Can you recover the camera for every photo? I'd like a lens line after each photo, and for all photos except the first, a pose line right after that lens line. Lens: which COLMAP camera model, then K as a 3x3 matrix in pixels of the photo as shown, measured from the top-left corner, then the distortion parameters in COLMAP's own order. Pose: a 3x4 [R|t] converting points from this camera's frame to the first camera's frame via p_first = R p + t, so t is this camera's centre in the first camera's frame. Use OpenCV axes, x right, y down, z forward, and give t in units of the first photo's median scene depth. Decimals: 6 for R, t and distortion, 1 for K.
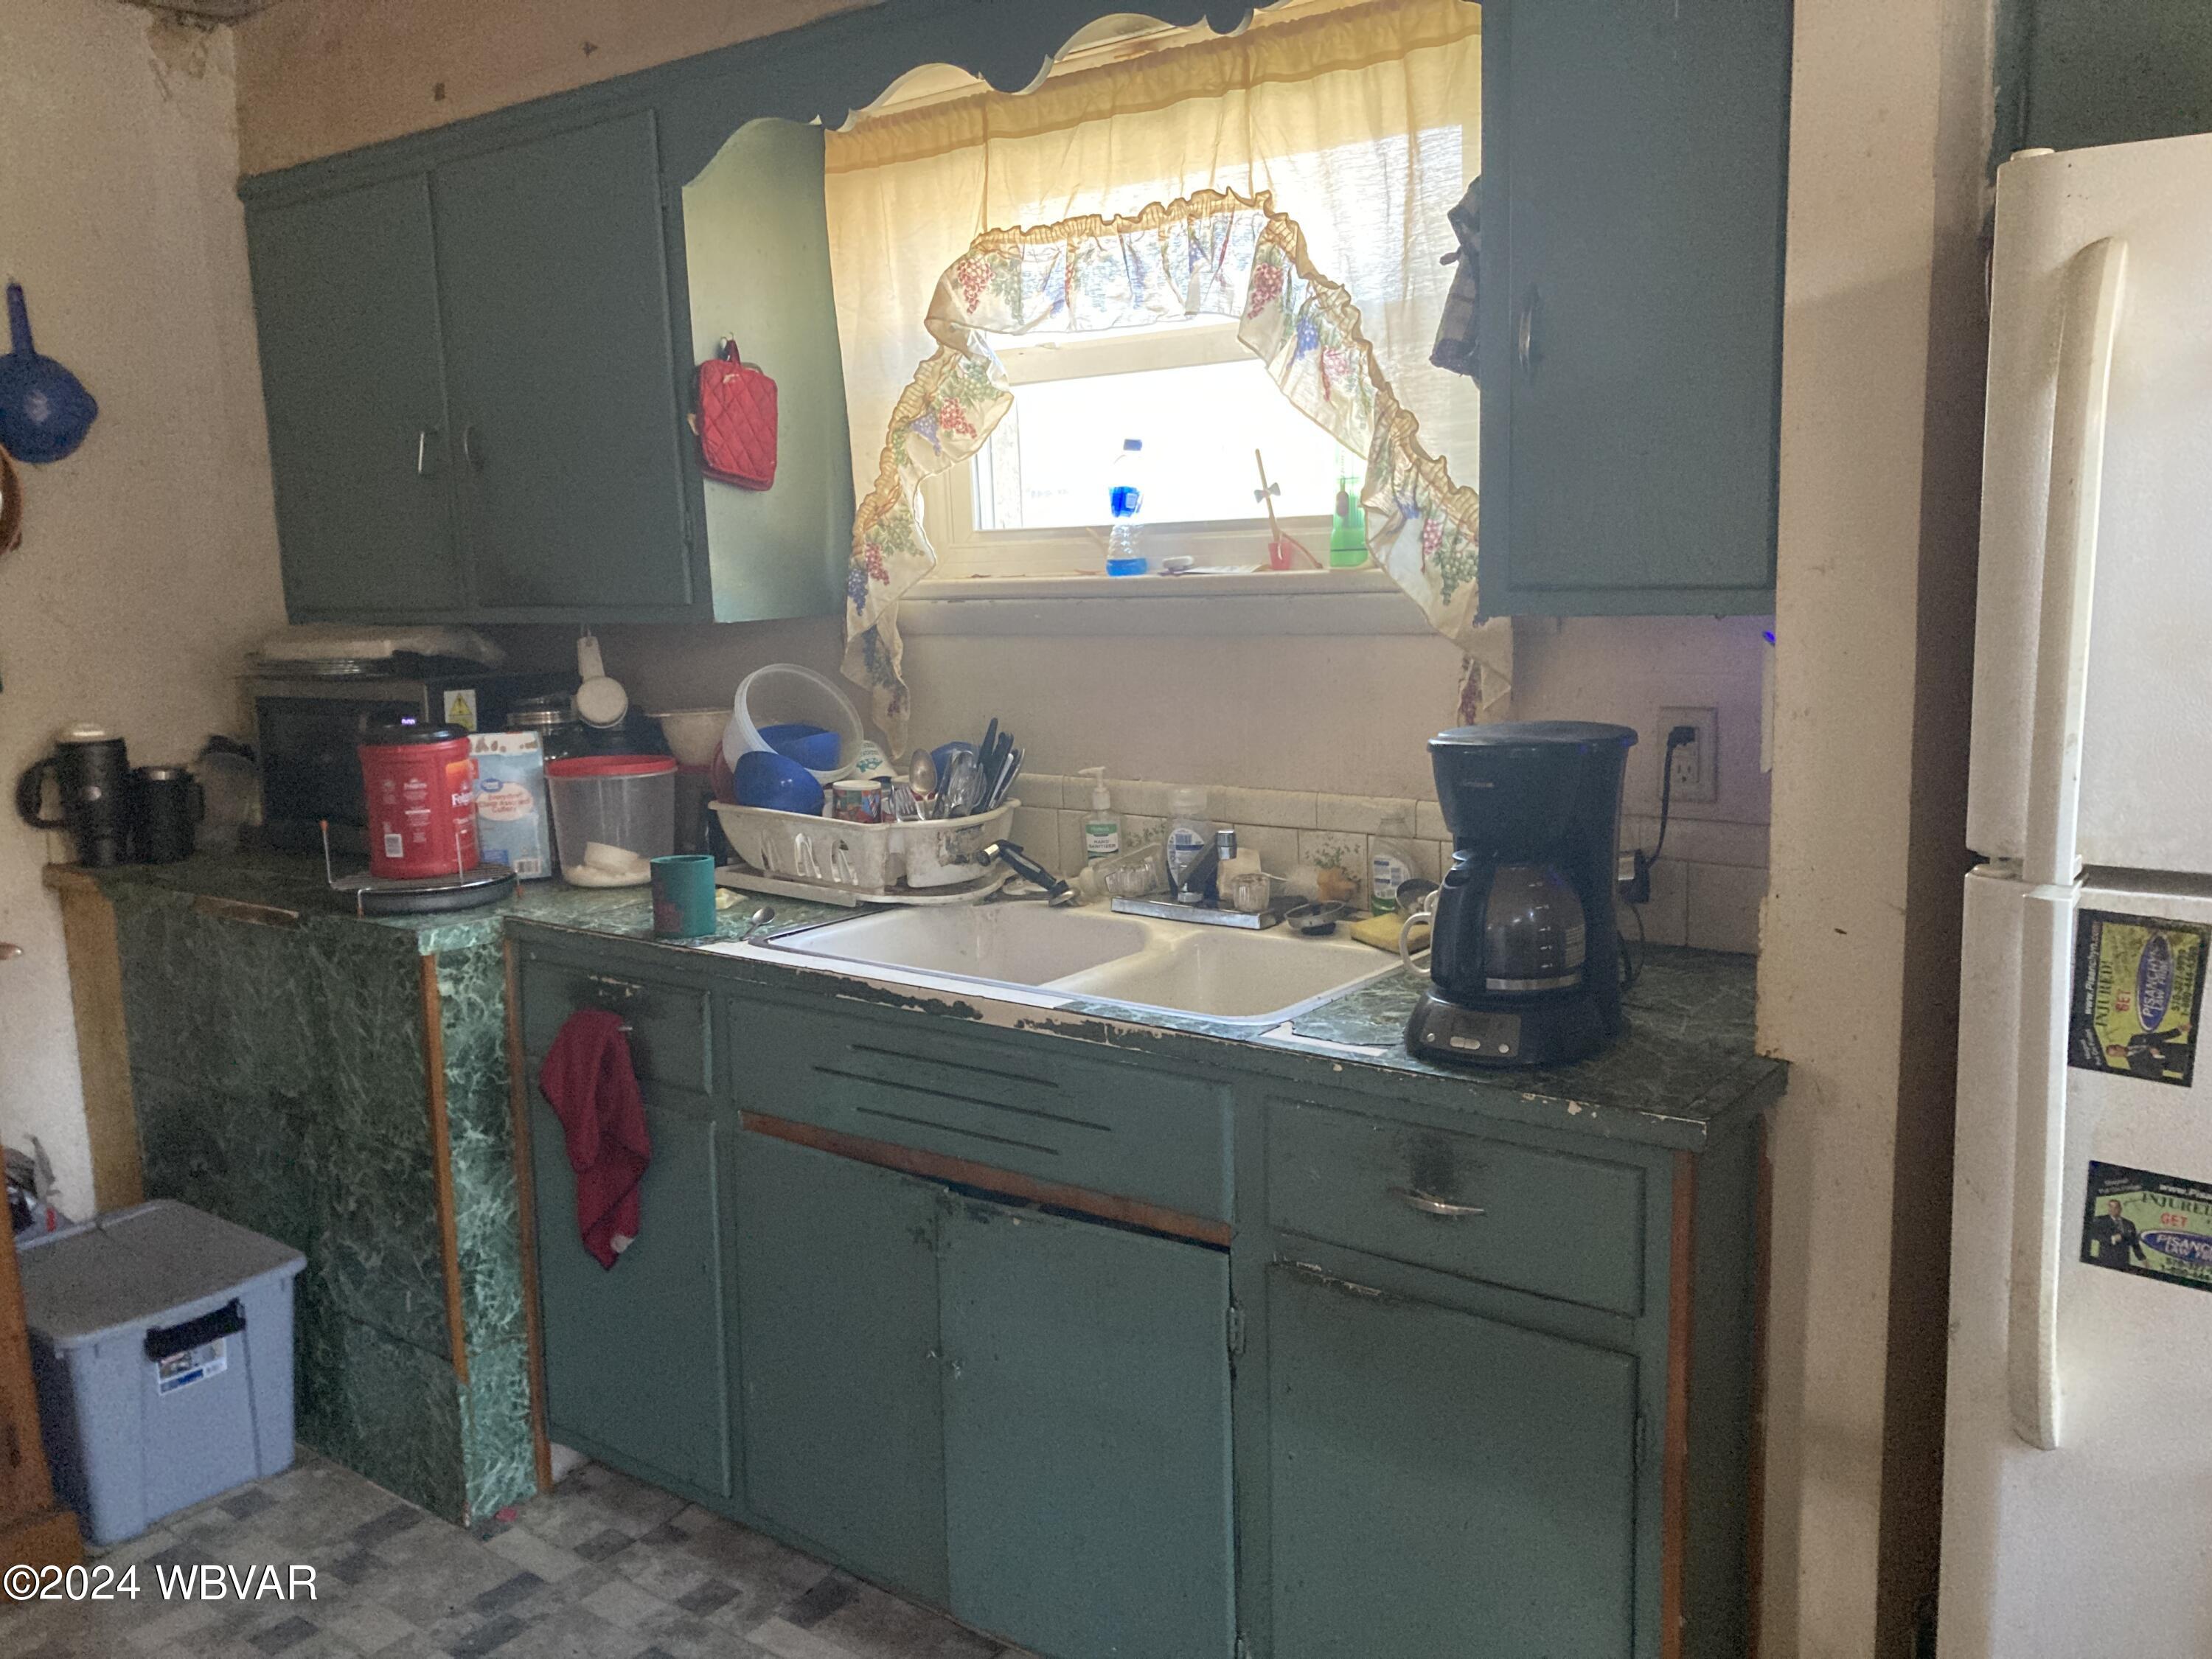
lens RADIAL K [[1816.6, 0, 1107.9], [0, 1816.6, 825.6], [0, 0, 1]] dist [0.025312, 0.008343]
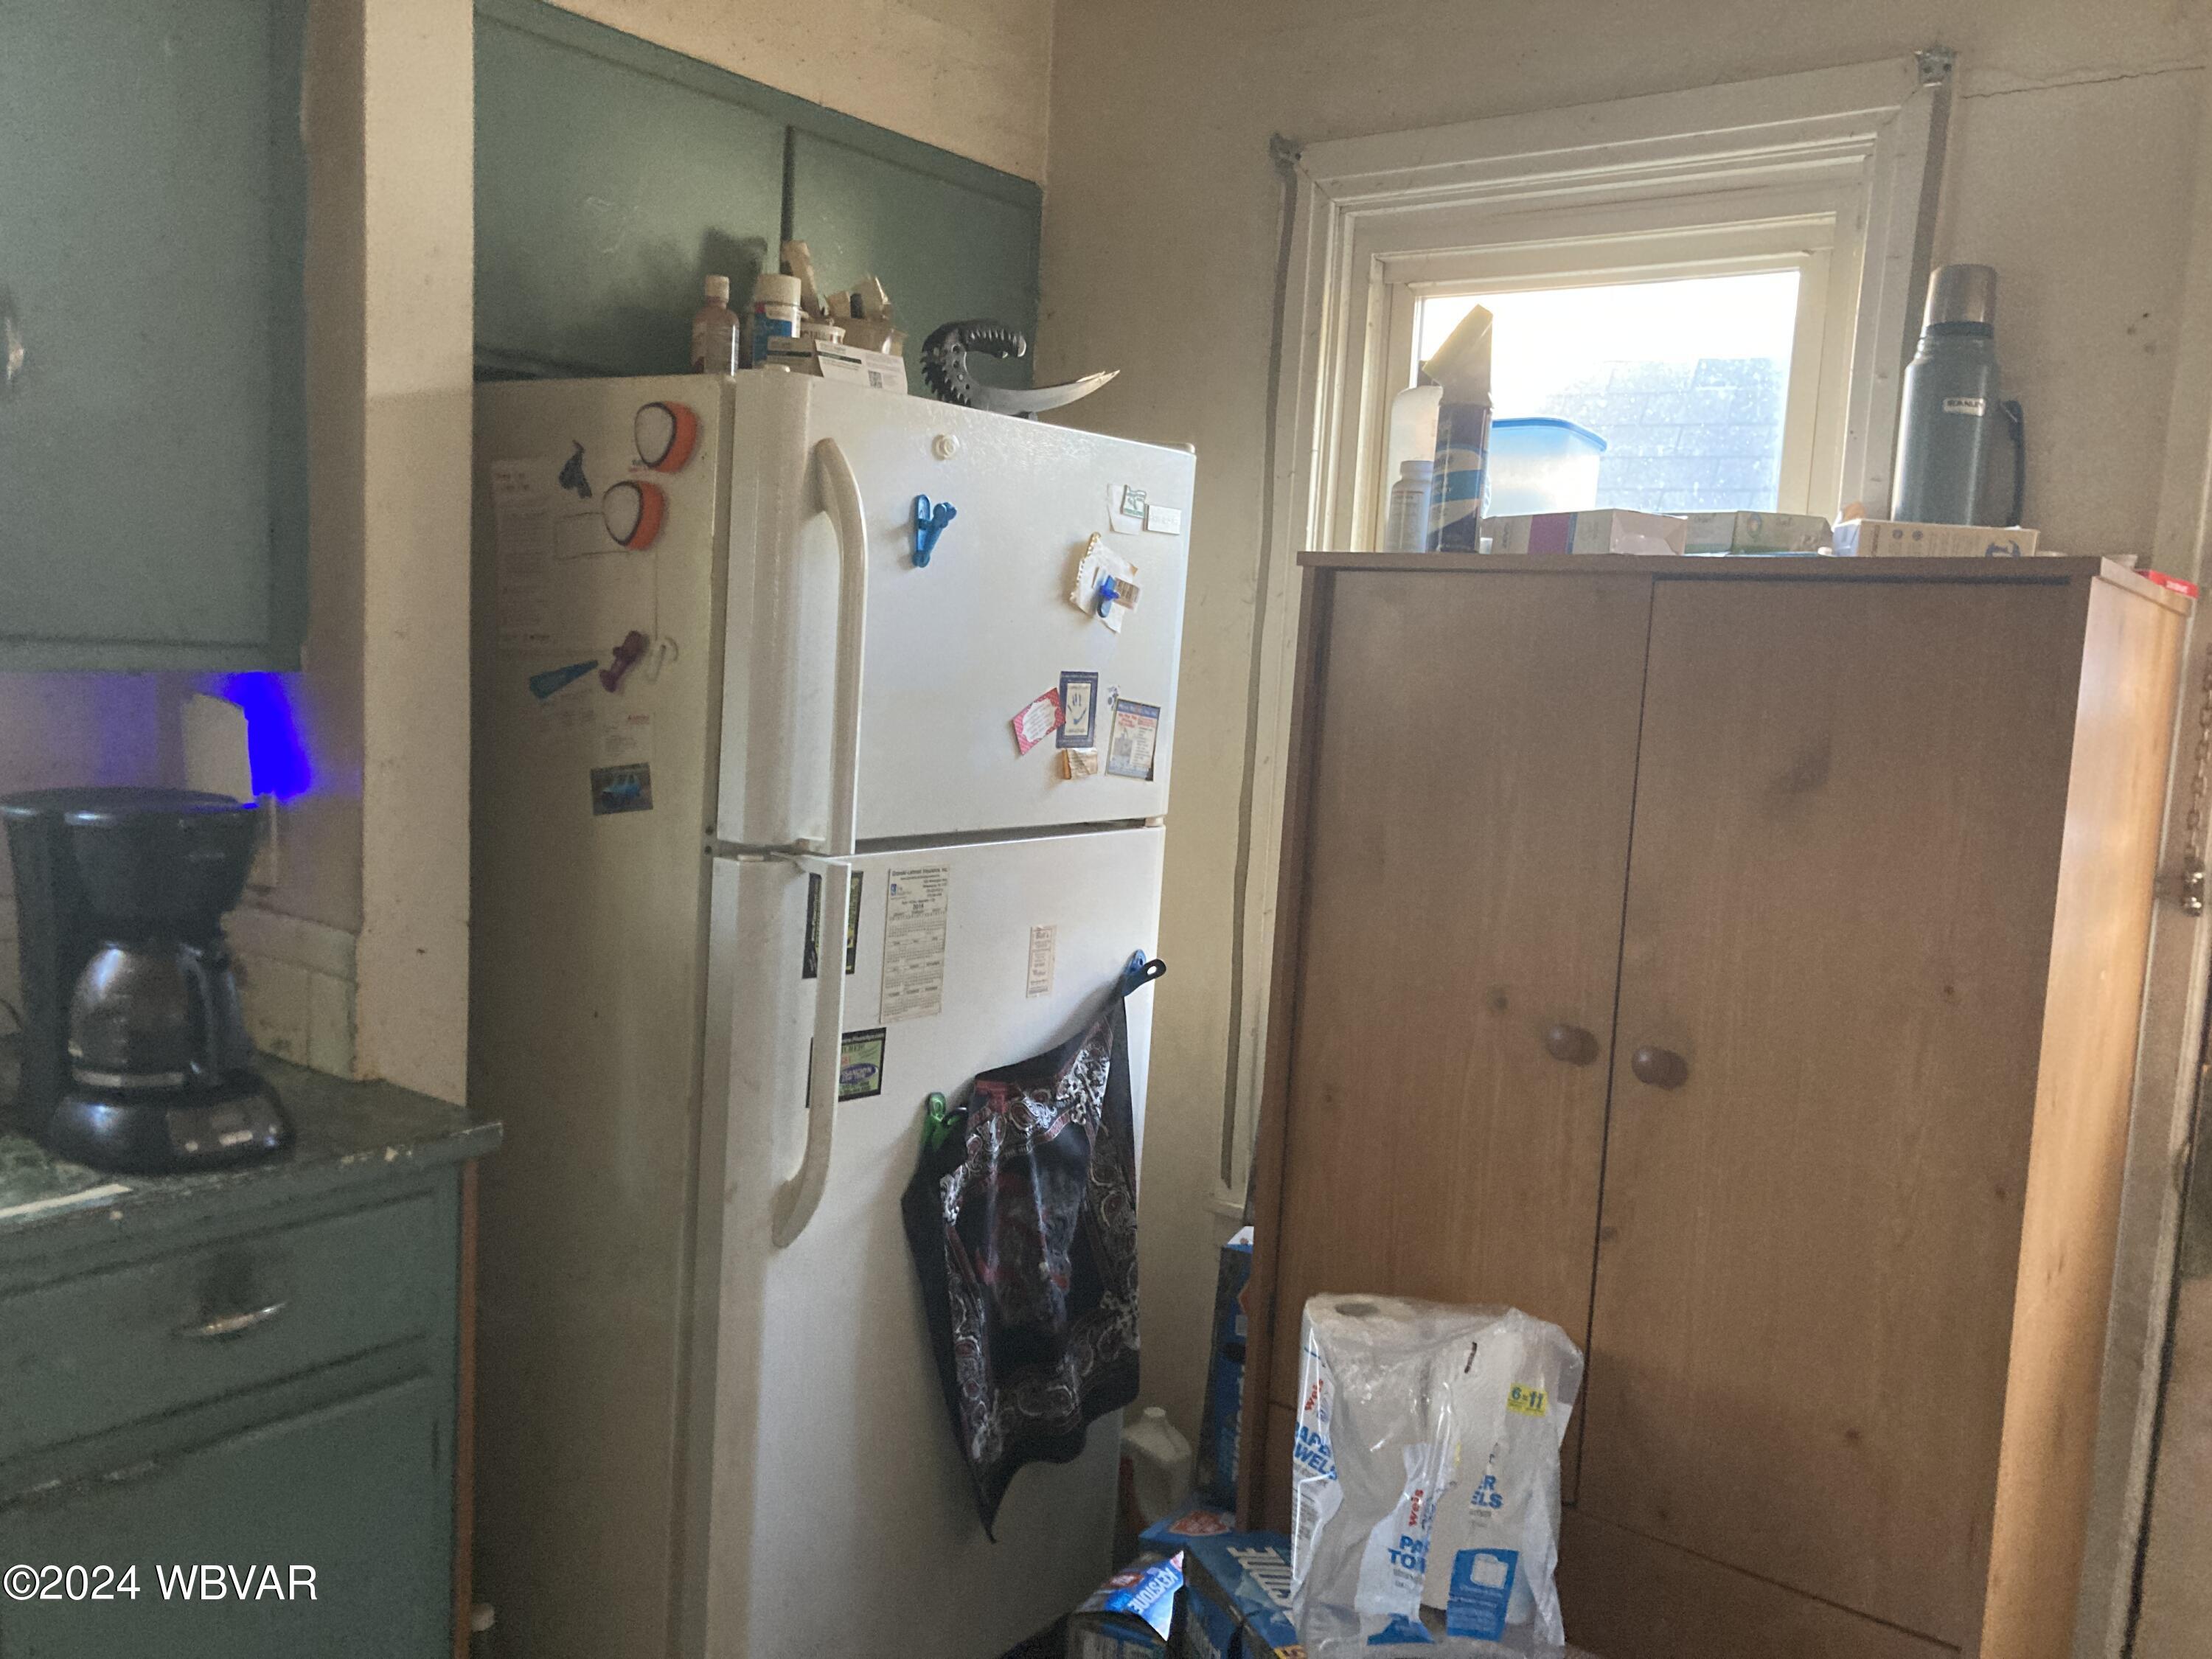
lens RADIAL K [[1816.6, 0, 1105.9], [0, 1816.6, 830.5], [0, 0, 1]] dist [0.025312, 0.008343]
pose [[-0.011979, -0.085173, 0.996294, -0.709746], [0.096832, 0.991584, 0.085934, -0.069876], [-0.995229, 0.097502, -0.003630, 0.548705]]
